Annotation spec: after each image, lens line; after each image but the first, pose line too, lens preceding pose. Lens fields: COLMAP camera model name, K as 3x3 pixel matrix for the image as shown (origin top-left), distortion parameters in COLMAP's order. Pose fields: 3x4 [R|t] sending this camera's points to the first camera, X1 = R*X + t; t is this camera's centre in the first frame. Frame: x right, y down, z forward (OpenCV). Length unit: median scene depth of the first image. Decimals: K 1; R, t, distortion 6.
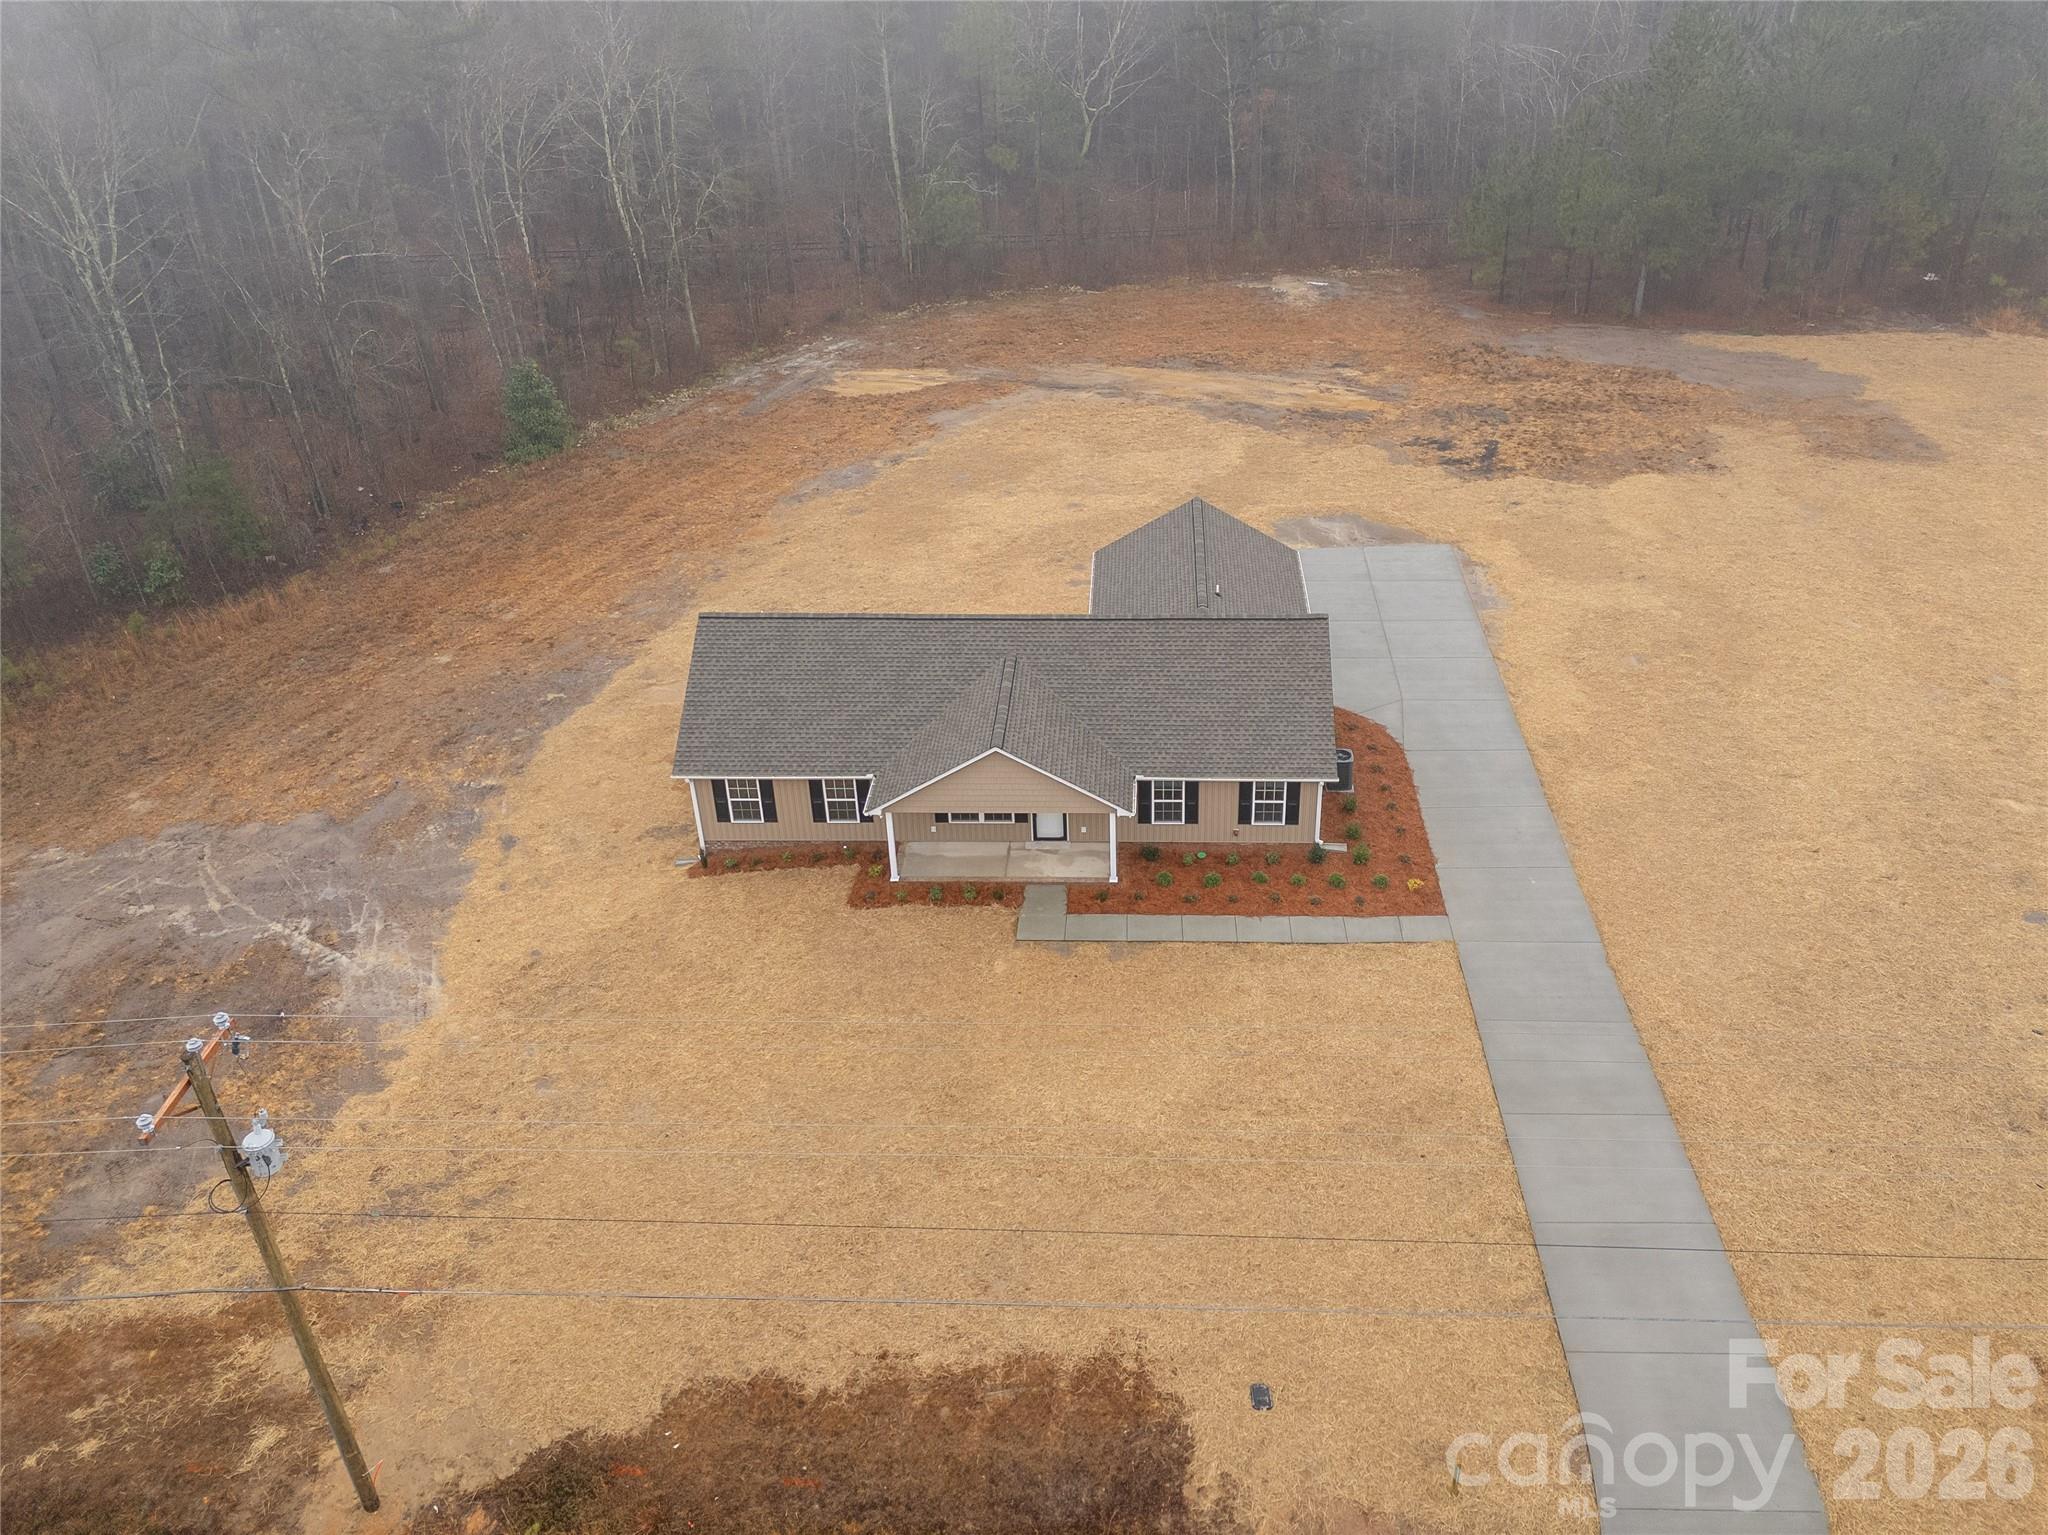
lens RADIAL K [[1610.7, 0, 1105.3], [0, 1610.7, 737.2], [0, 0, 1]] dist [0.074613, -0.059435]
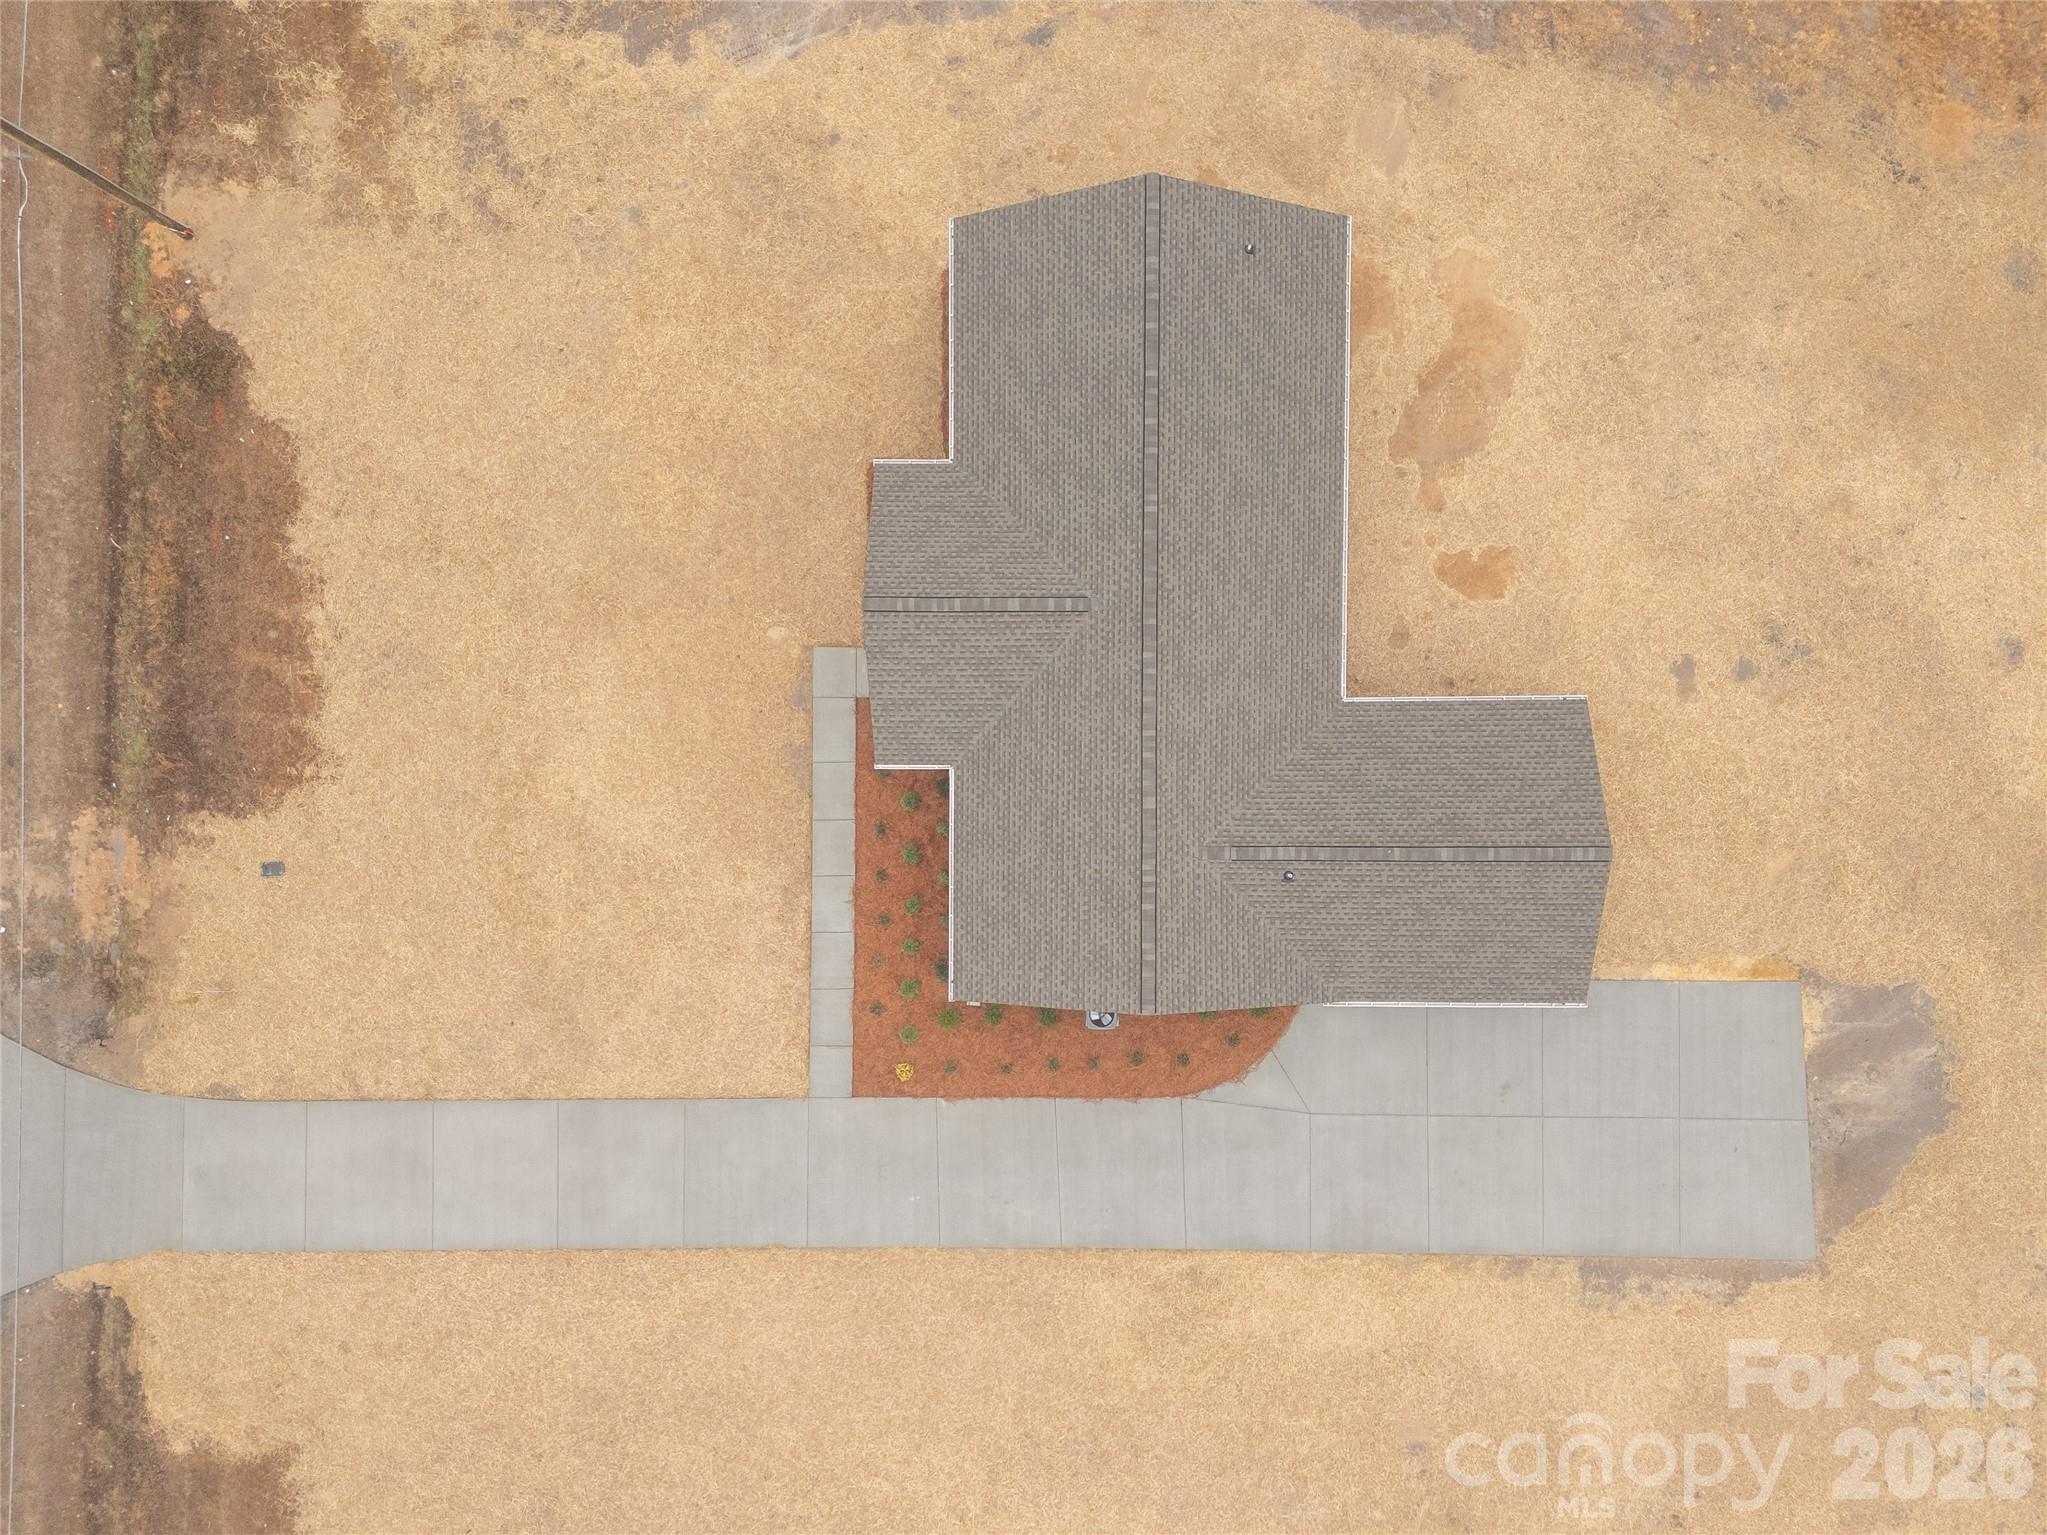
lens RADIAL K [[1490.4, 0, 1050.6], [0, 1490.4, 815.9], [0, 0, 1]] dist [0.077544, -0.063130]
pose [[0.026366, 0.999370, 0.023766, 0.025700], [-0.496576, -0.007540, 0.867961, -0.662097], [0.867593, -0.034686, 0.496064, 0.622912]]
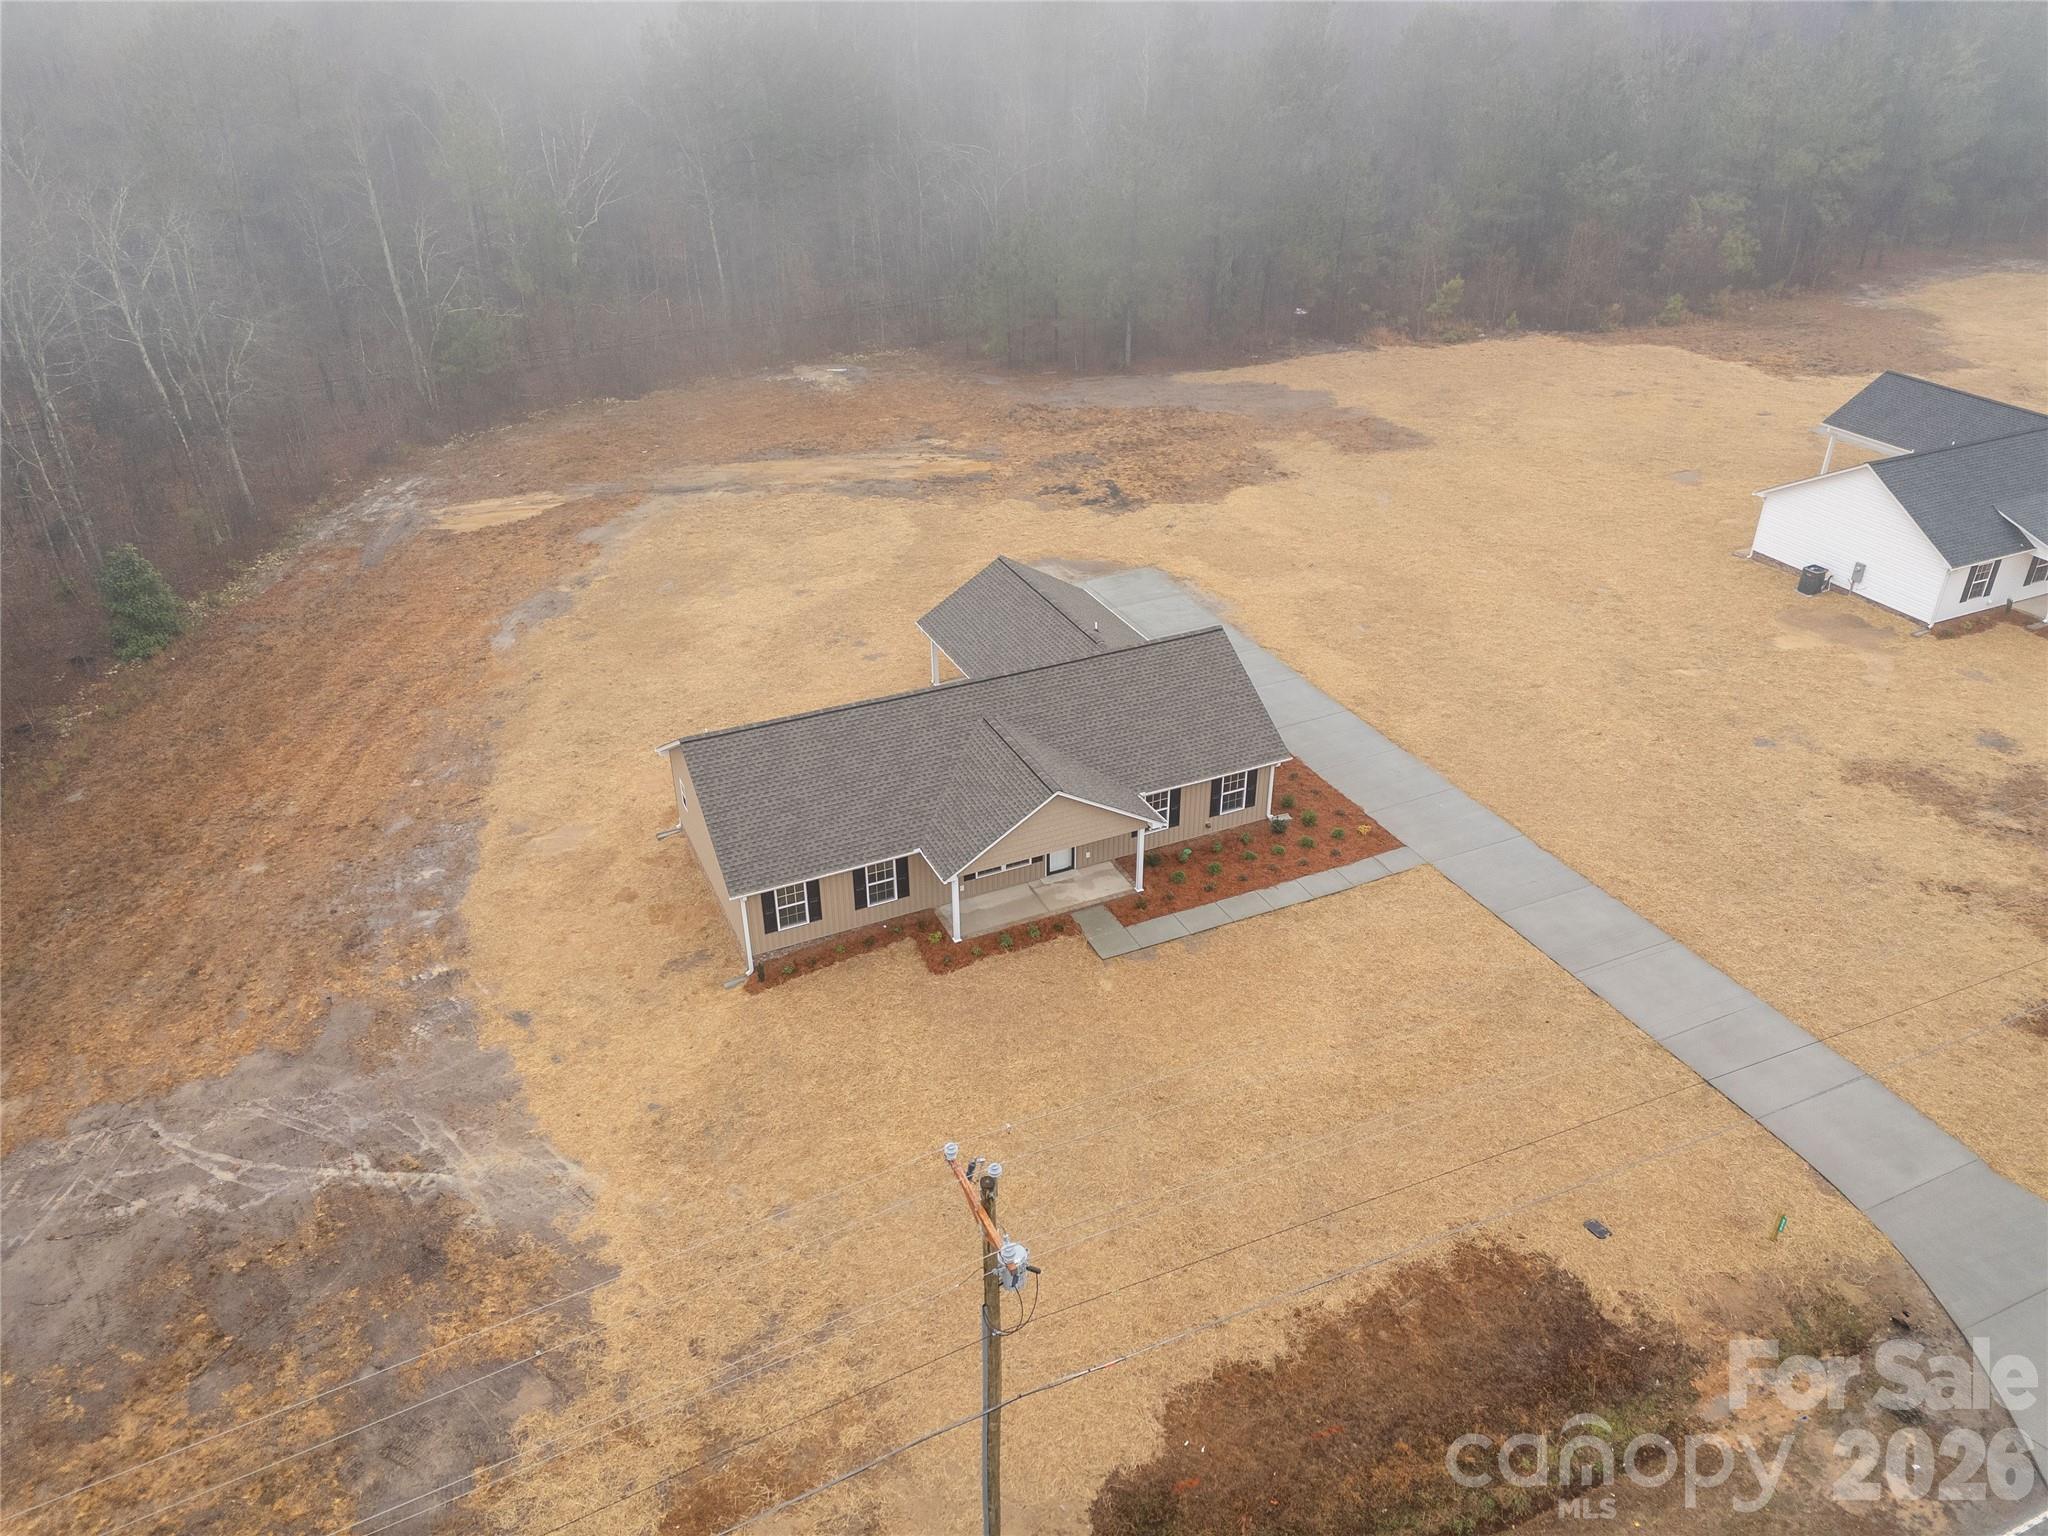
lens RADIAL K [[1491.1, 0, 1026.5], [0, 1491.1, 788.8], [0, 0, 1]] dist [0.077544, -0.063130]
pose [[0.896561, -0.222209, 0.383146, -0.428469], [0.224094, 0.973732, 0.040346, -0.036947], [-0.382046, 0.049688, 0.922806, 0.069674]]
